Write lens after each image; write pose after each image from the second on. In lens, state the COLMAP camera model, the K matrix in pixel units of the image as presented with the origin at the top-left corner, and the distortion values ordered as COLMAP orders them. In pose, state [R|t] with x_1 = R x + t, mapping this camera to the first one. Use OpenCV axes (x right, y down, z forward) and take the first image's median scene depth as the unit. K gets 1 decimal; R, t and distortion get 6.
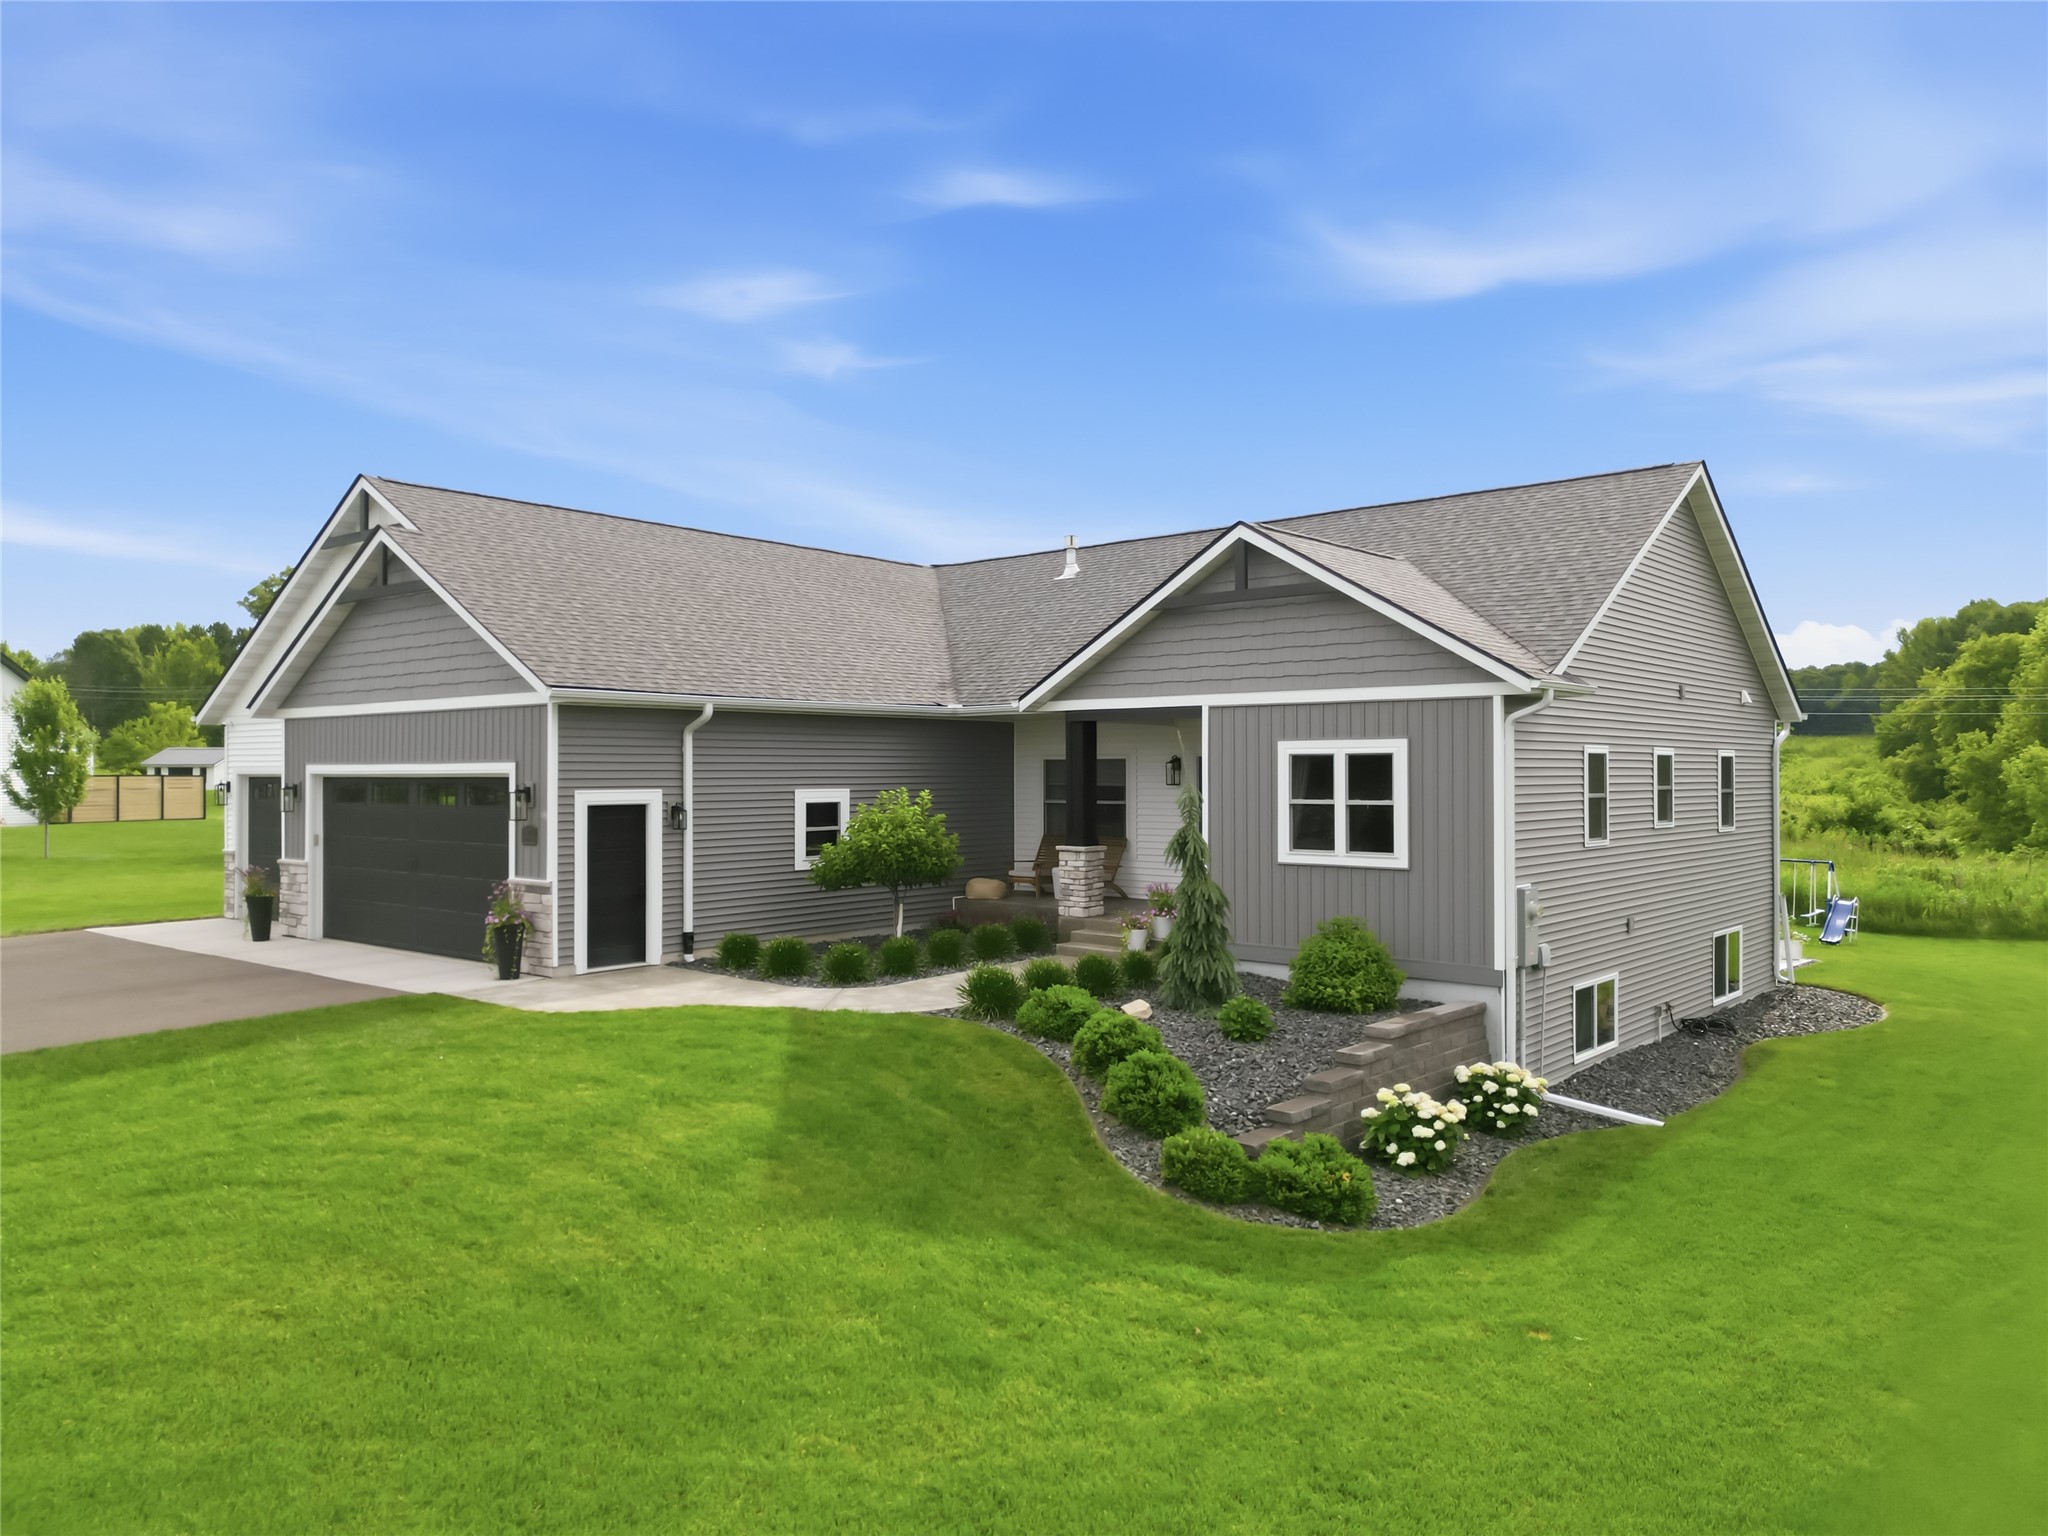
lens RADIAL K [[1428.2, 0, 1019.3], [0, 1428.2, 784.0], [0, 0, 1]] dist [0.095230, -0.105693]
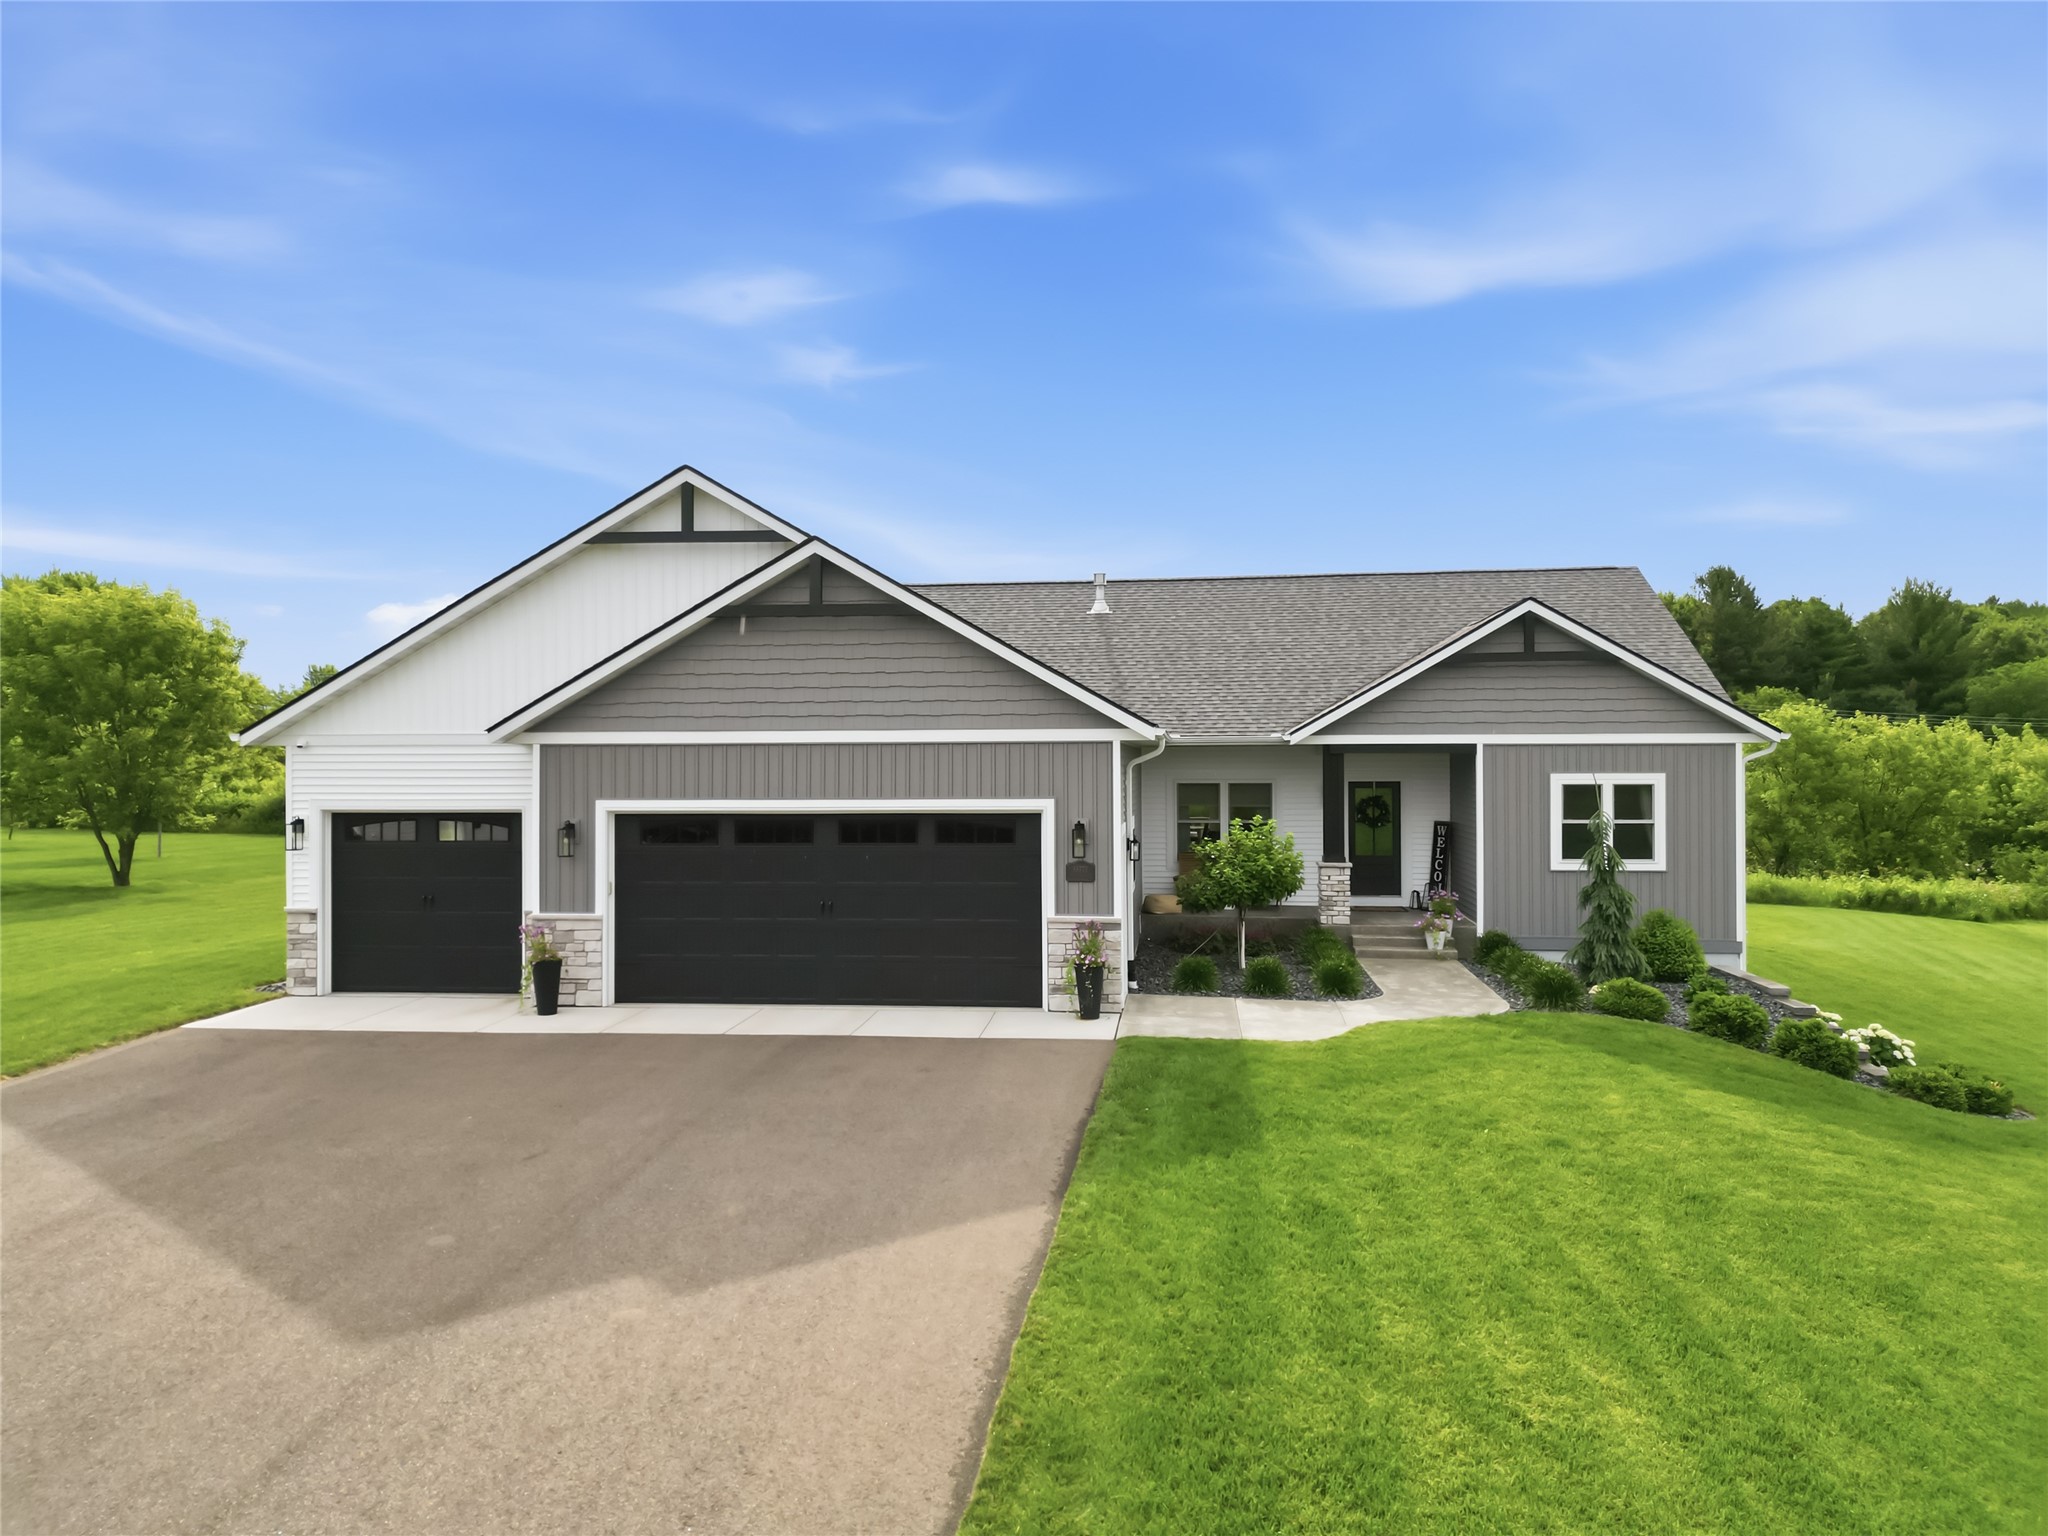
lens RADIAL K [[1428.2, 0, 1019.3], [0, 1428.2, 784.0], [0, 0, 1]] dist [0.095230, -0.105693]
pose [[0.829906, -0.008258, 0.557843, -0.914799], [0.007078, 0.999966, 0.004273, -0.029483], [-0.557859, 0.000402, 0.829936, 0.206563]]
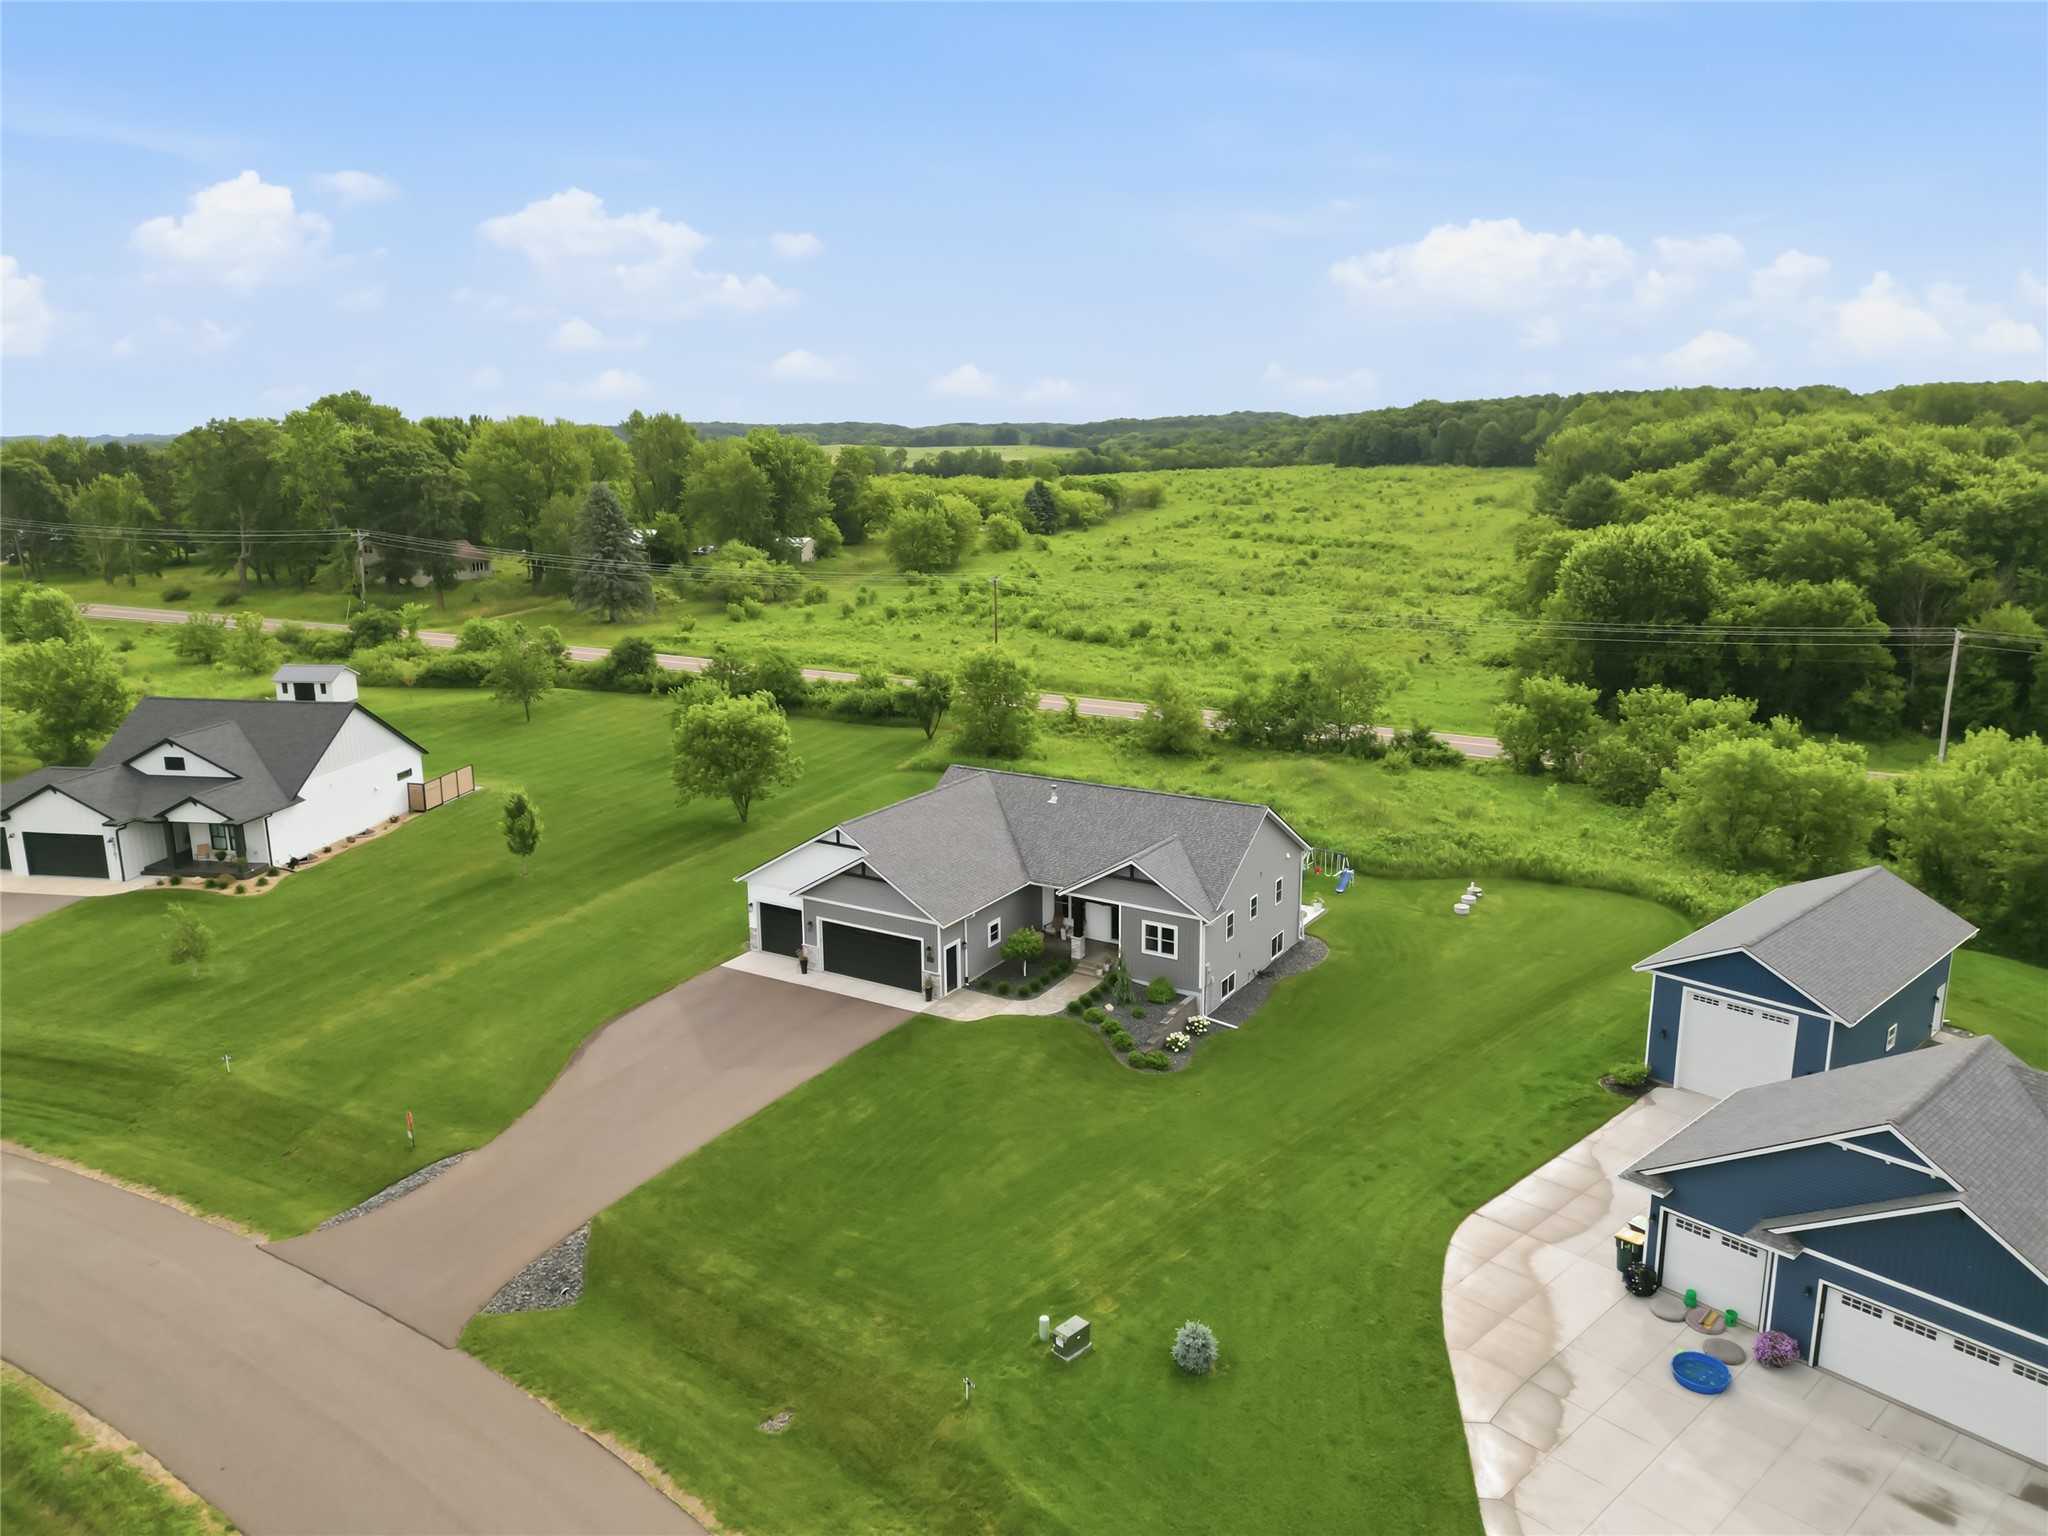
lens RADIAL K [[1428.2, 0, 1019.3], [0, 1428.2, 784.0], [0, 0, 1]] dist [0.095230, -0.105693]
pose [[0.987274, -0.044863, 0.152567, -0.626095], [0.008426, 0.972792, 0.231528, -1.153336], [-0.158803, -0.227297, 0.960790, -2.204335]]
